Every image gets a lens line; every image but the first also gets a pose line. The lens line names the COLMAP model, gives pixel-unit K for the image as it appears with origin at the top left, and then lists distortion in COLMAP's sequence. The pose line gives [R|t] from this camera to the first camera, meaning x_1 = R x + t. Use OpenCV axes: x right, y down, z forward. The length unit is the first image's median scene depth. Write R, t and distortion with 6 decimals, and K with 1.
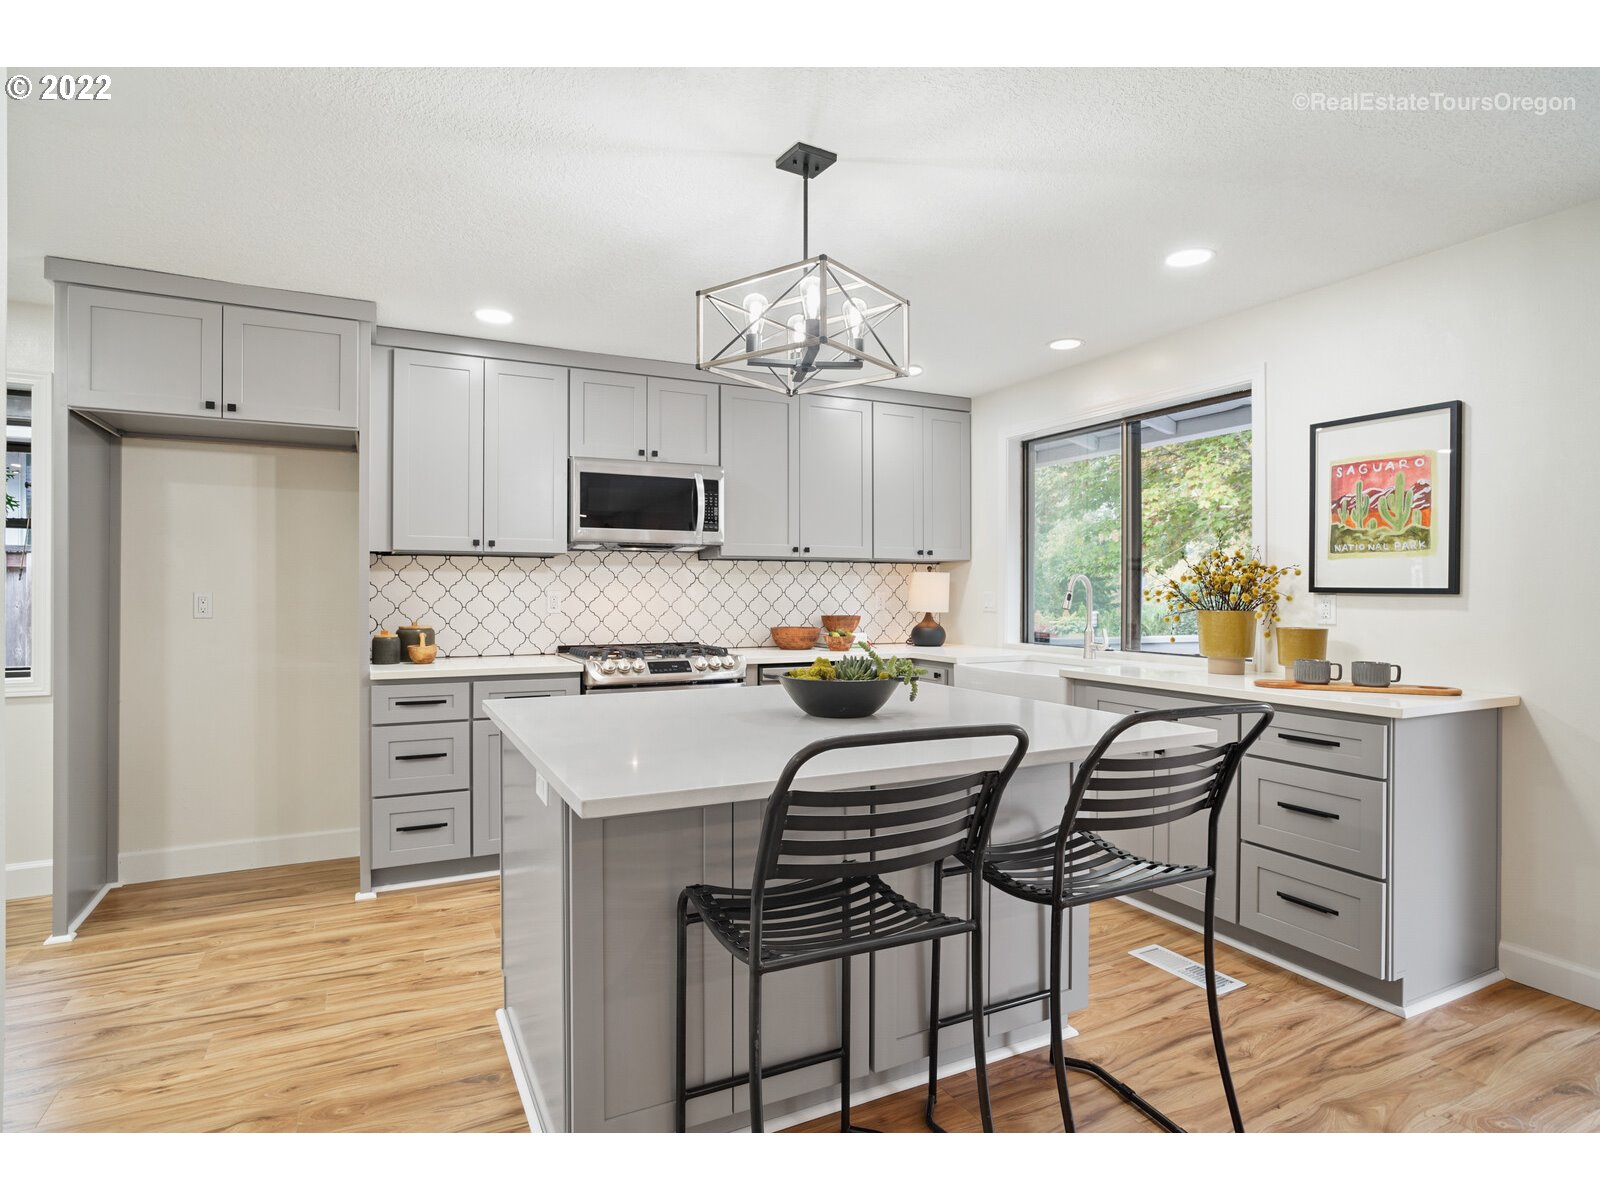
lens RADIAL K [[839.5, 0, 790.1], [0, 839.5, 598.8], [0, 0, 1]] dist [-0.032202, 0.001012]
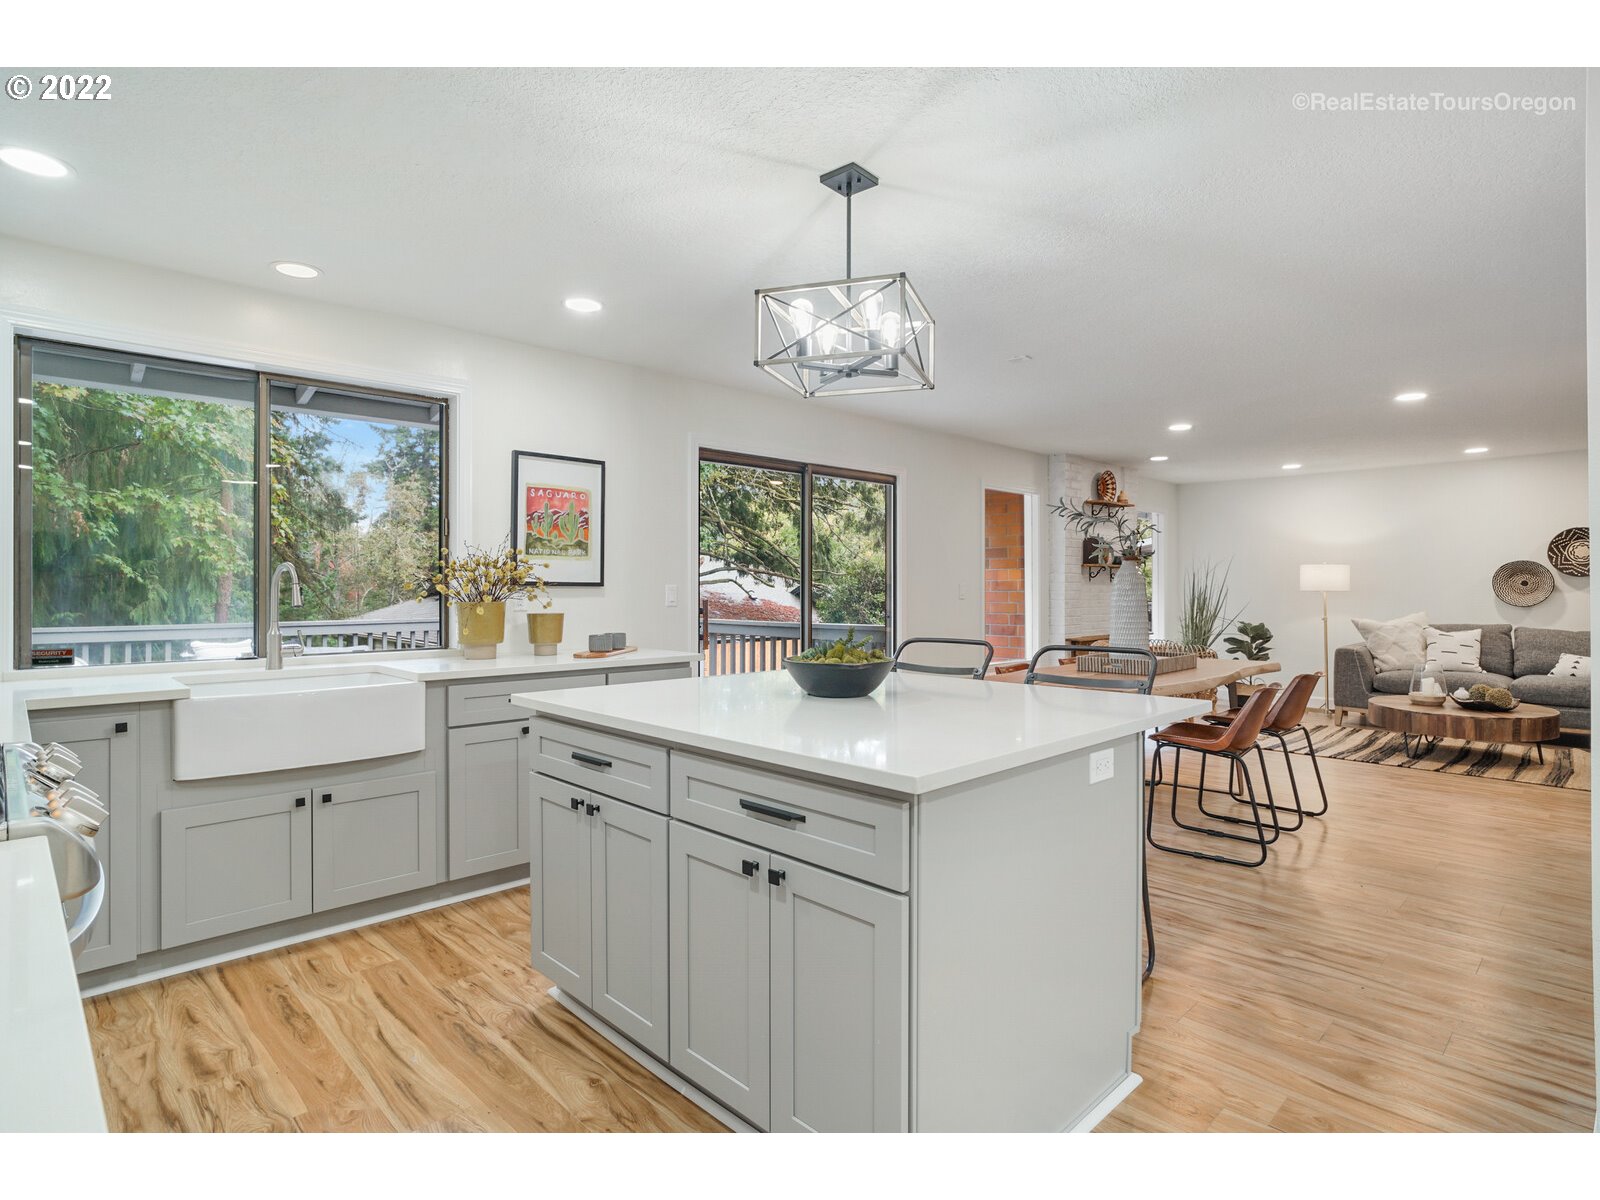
lens RADIAL K [[839.5, 0, 790.1], [0, 839.5, 598.8], [0, 0, 1]] dist [-0.032202, 0.001012]
pose [[-0.295064, -0.012195, 0.955400, -0.748854], [0.007828, 0.999854, 0.015180, -0.003387], [-0.955445, 0.011958, -0.294926, 1.058965]]
